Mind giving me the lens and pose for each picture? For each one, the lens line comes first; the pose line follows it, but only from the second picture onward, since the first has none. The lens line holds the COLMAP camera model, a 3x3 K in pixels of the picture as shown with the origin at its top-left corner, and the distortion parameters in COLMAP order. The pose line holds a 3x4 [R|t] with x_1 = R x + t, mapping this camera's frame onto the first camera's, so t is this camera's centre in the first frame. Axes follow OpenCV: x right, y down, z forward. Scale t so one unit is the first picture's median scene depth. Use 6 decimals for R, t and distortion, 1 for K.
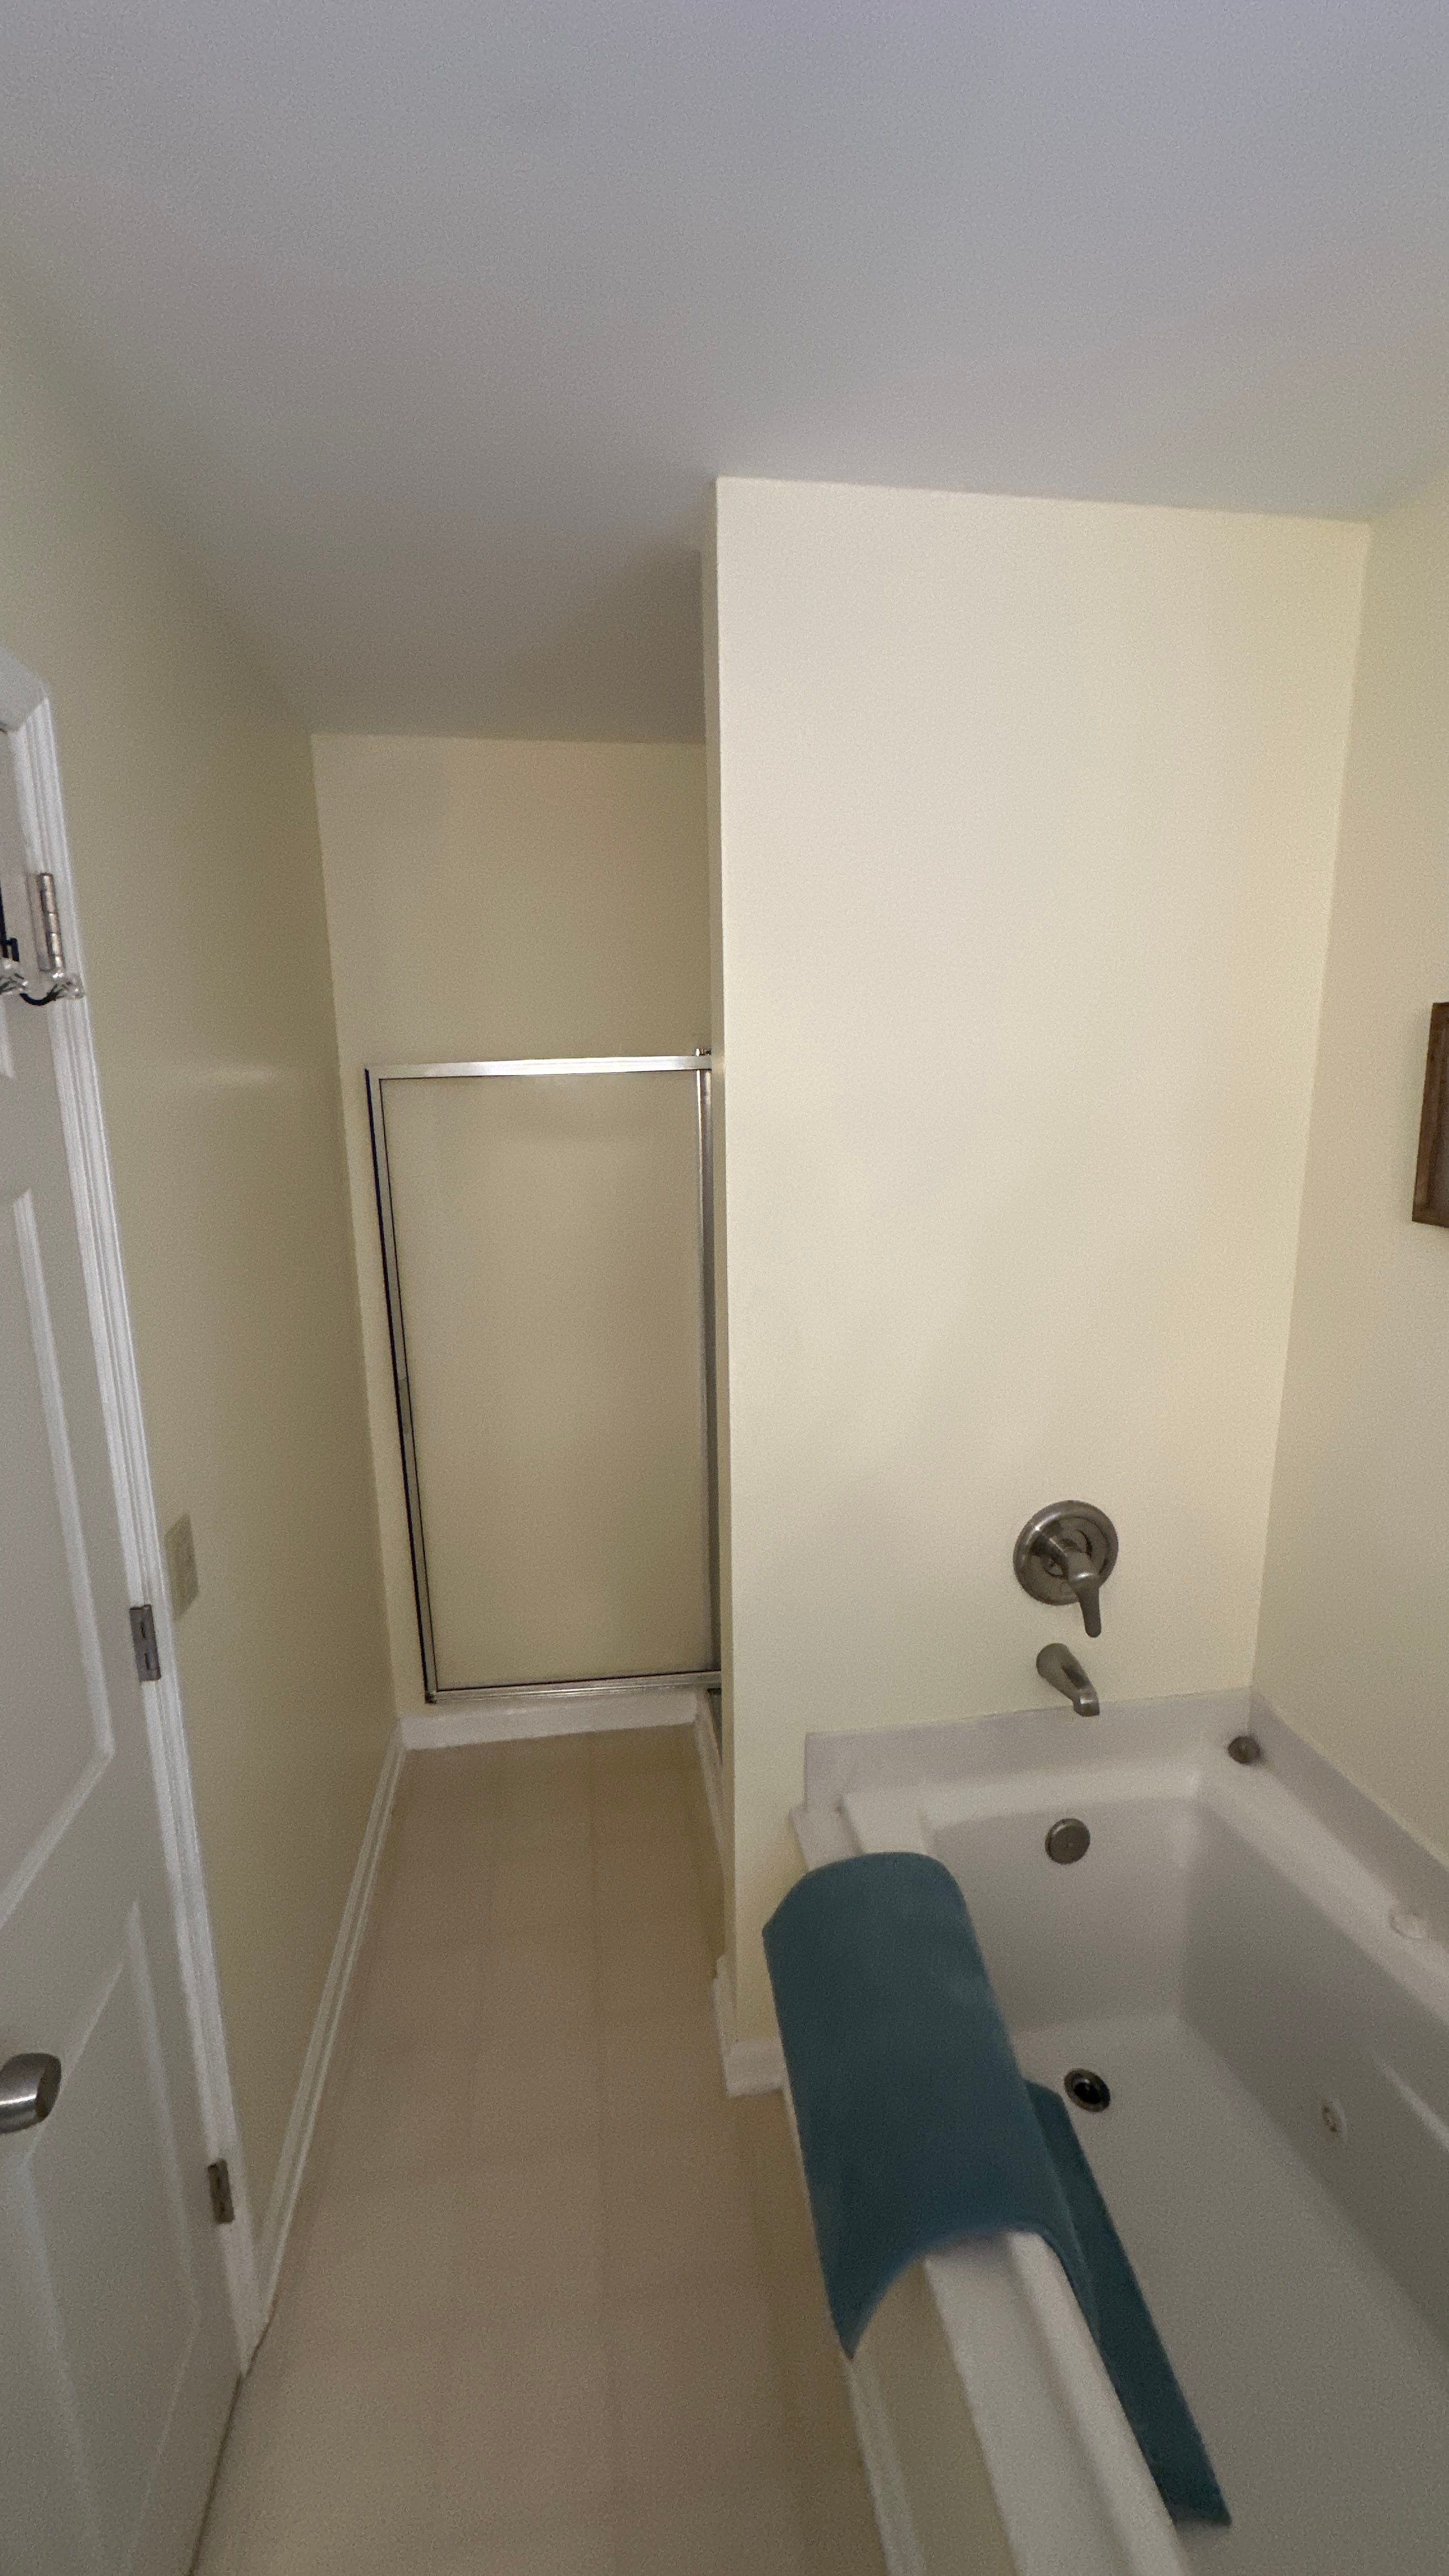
lens RADIAL K [[1015.4, 0, 736.2], [0, 1015.4, 1292.1], [0, 0, 1]] dist [0.001016, 0.000180]
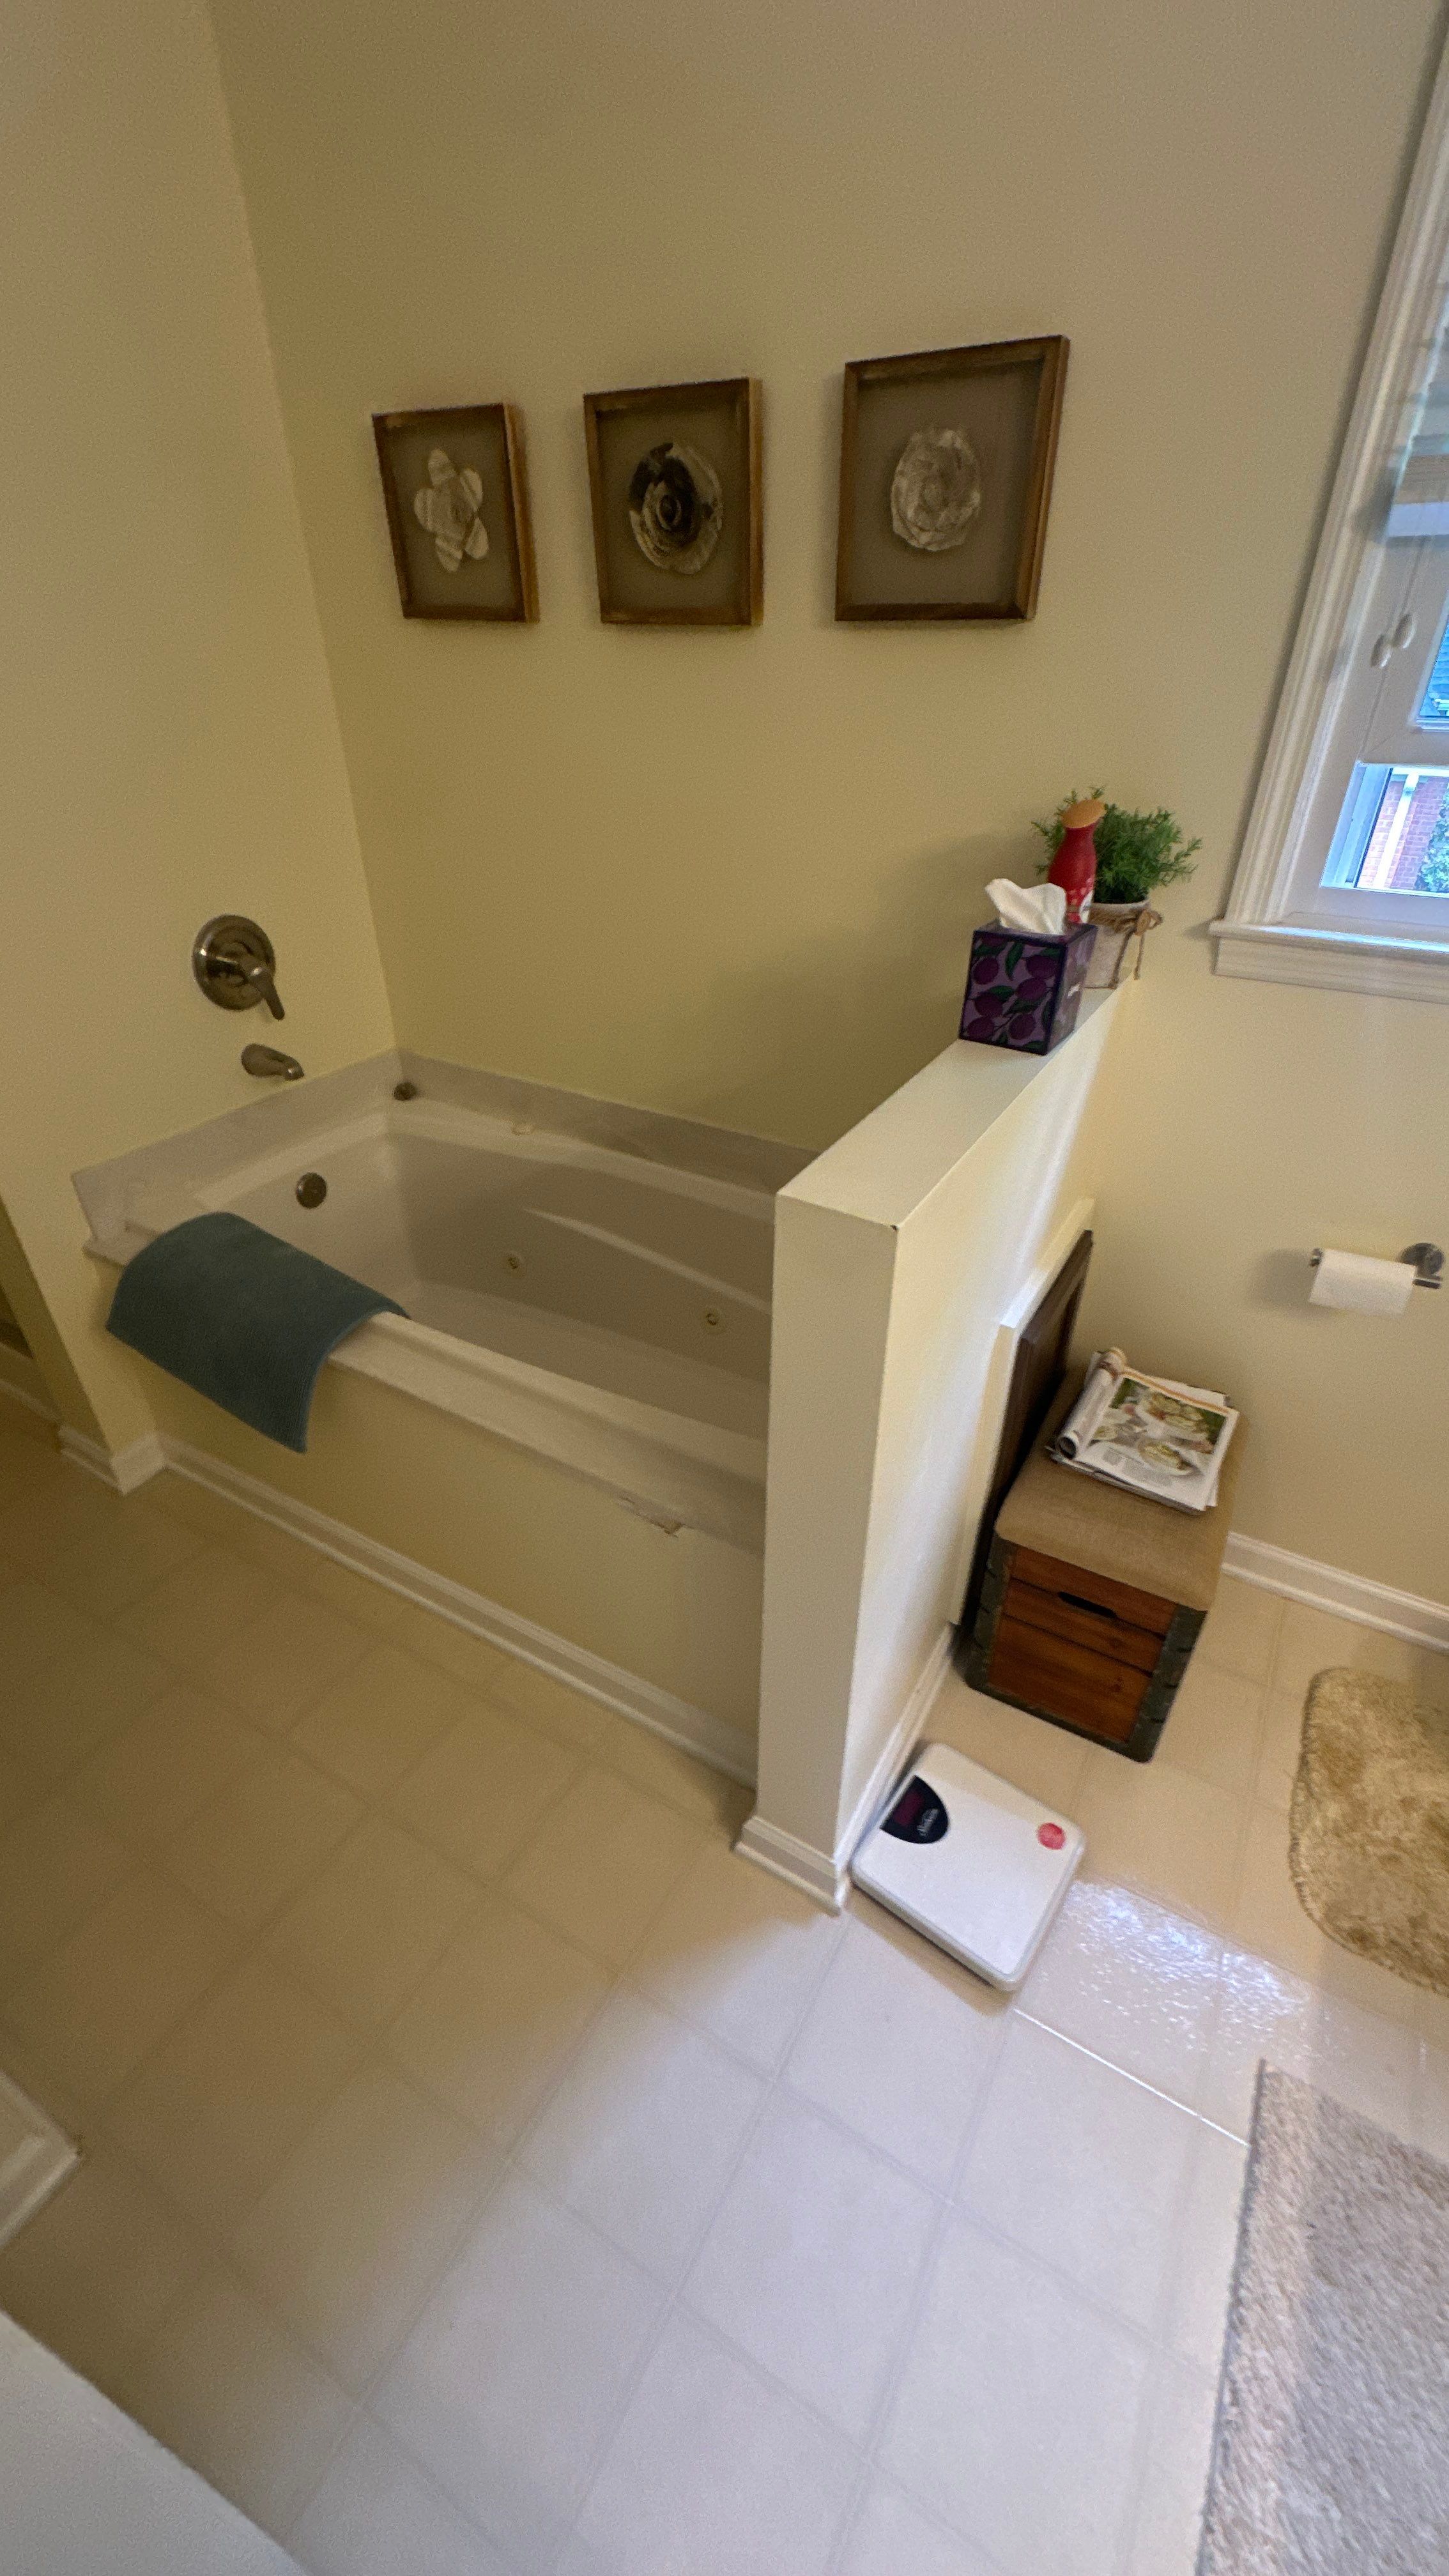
lens RADIAL K [[1026.7, 0, 724.5], [0, 1026.7, 1288.0], [0, 0, 1]] dist [0.000016, 0.000065]
pose [[0.636436, -0.408979, 0.653977, -0.260365], [0.148235, 0.896904, 0.416640, 0.181012], [-0.756952, -0.168223, 0.631447, -0.271473]]
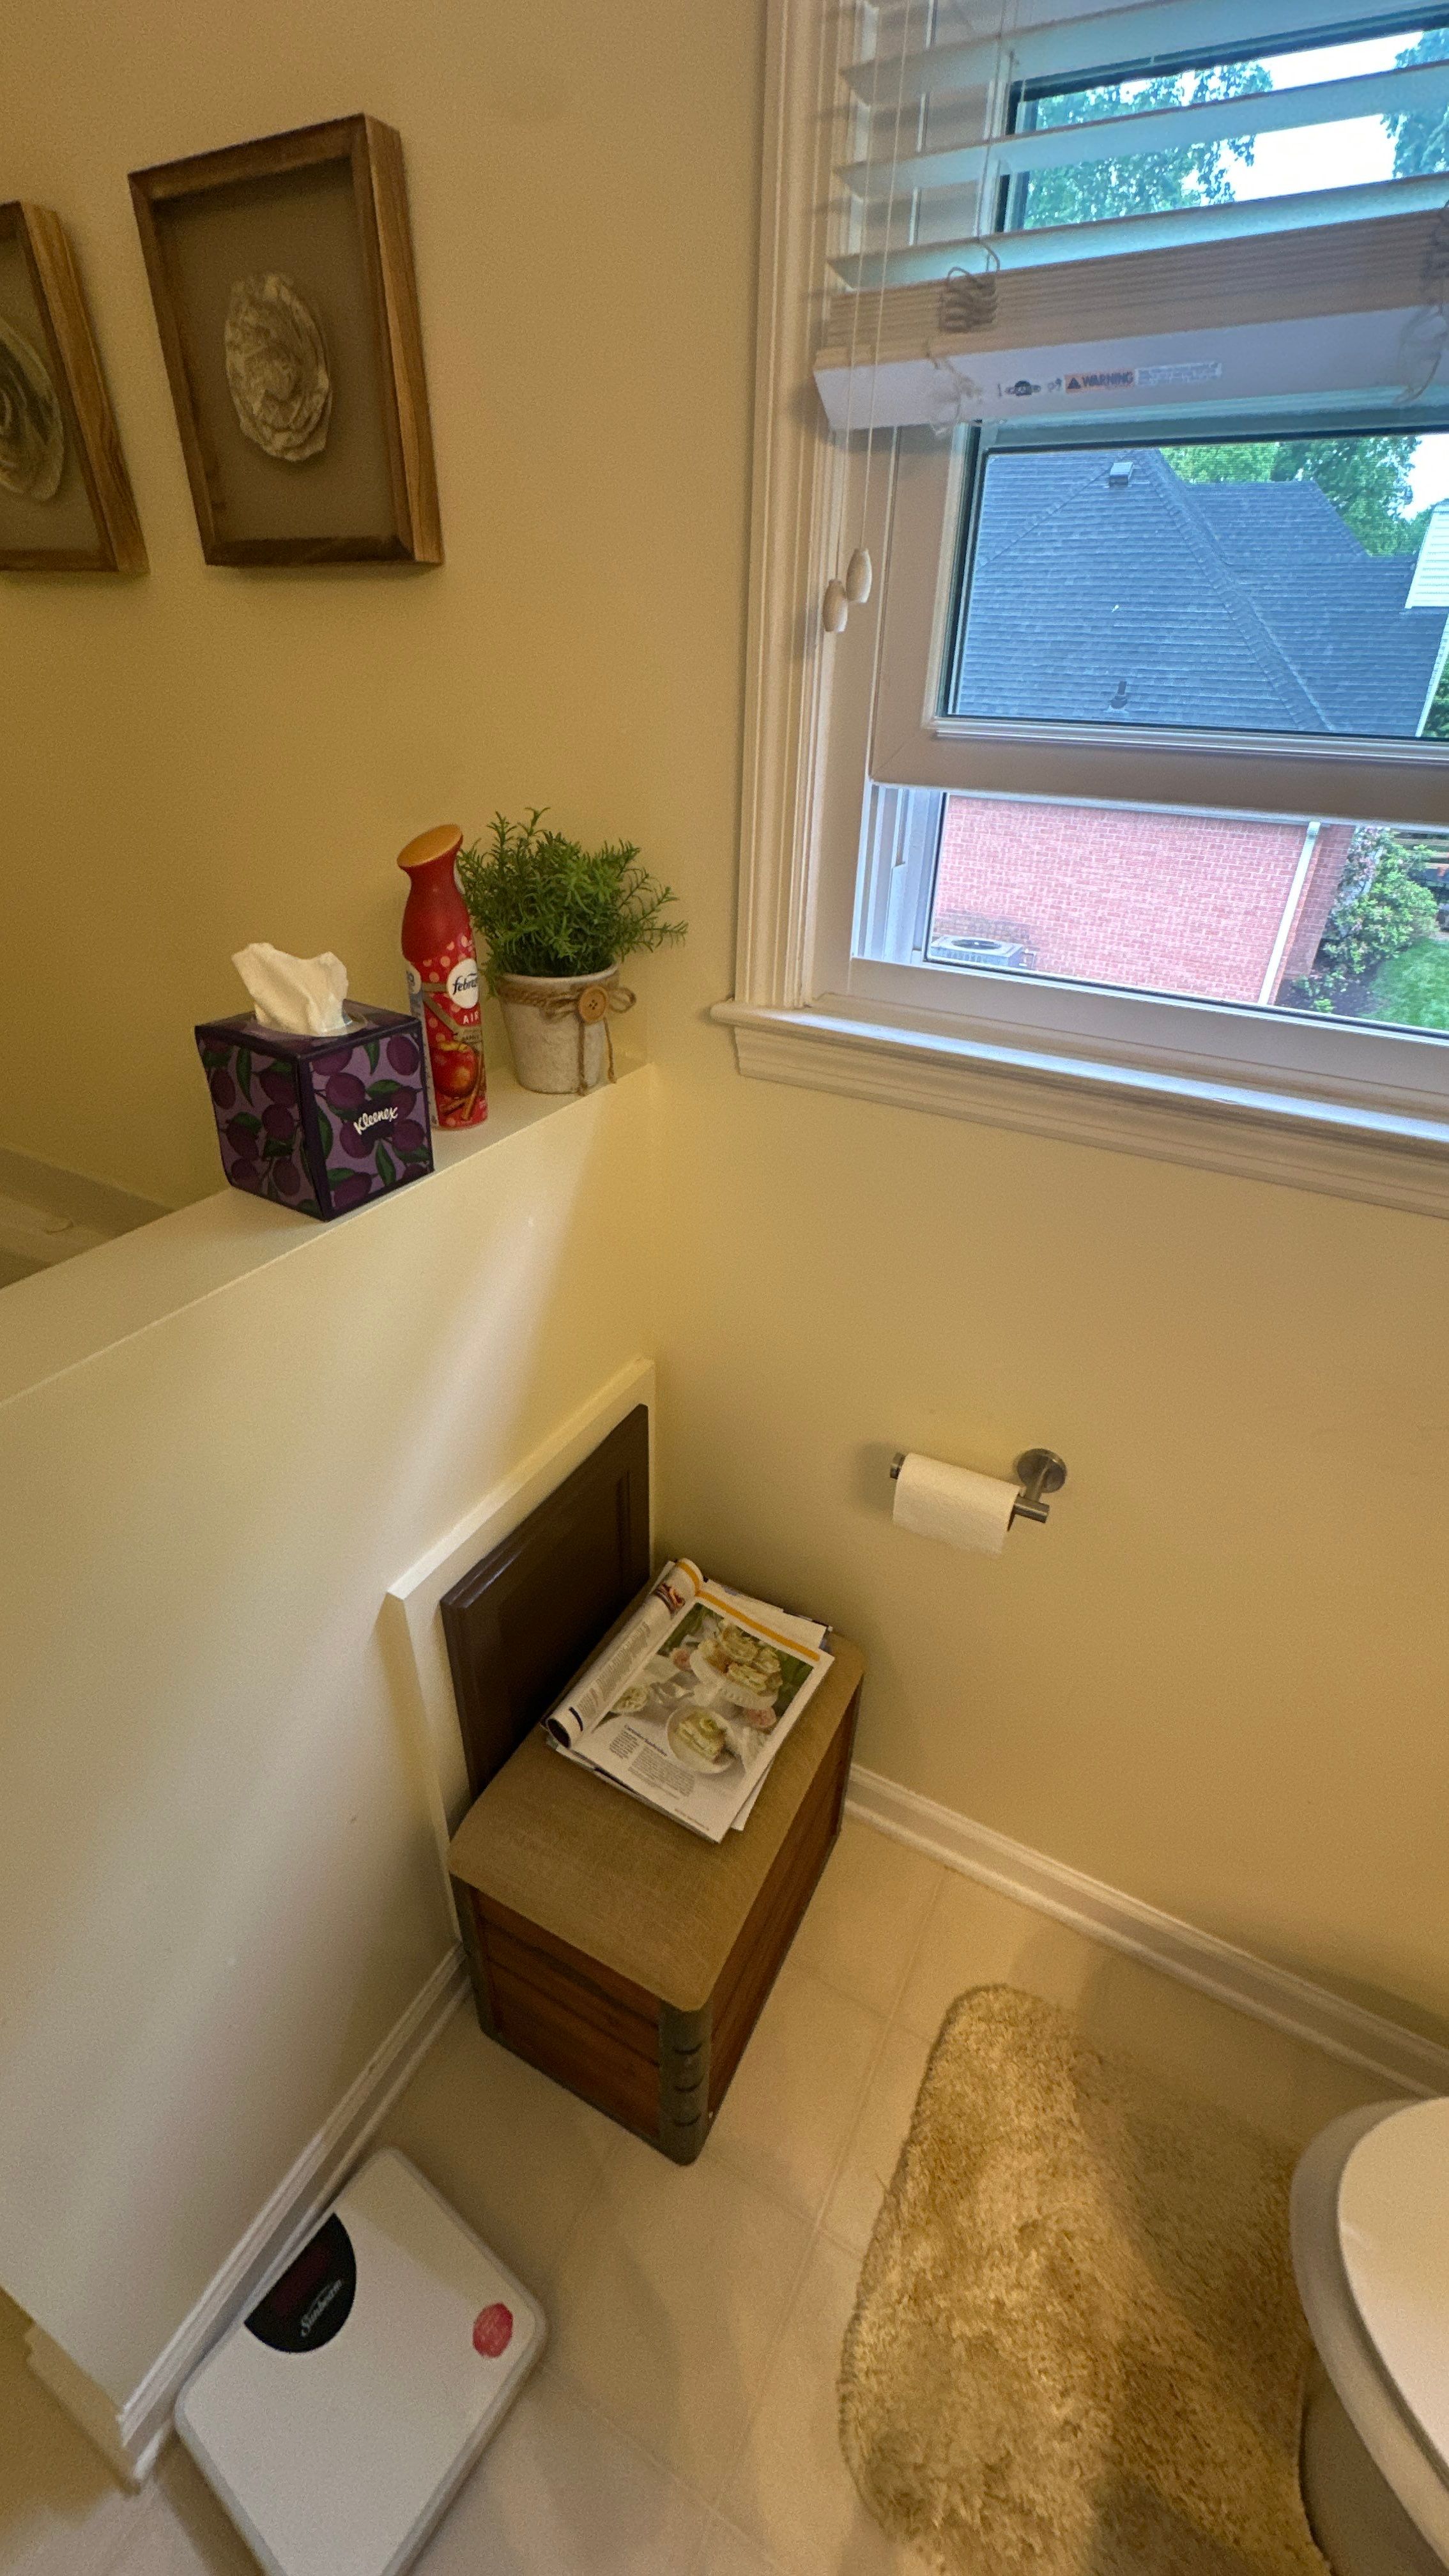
lens RADIAL K [[1029.8, 0, 726.5], [0, 1029.8, 1286.6], [0, 0, 1]] dist [-0.001504, 0.000655]
pose [[0.606120, -0.389504, 0.693473, 0.206524], [0.123421, 0.907383, 0.401776, 0.233419], [-0.785739, -0.157935, 0.598056, -0.377545]]
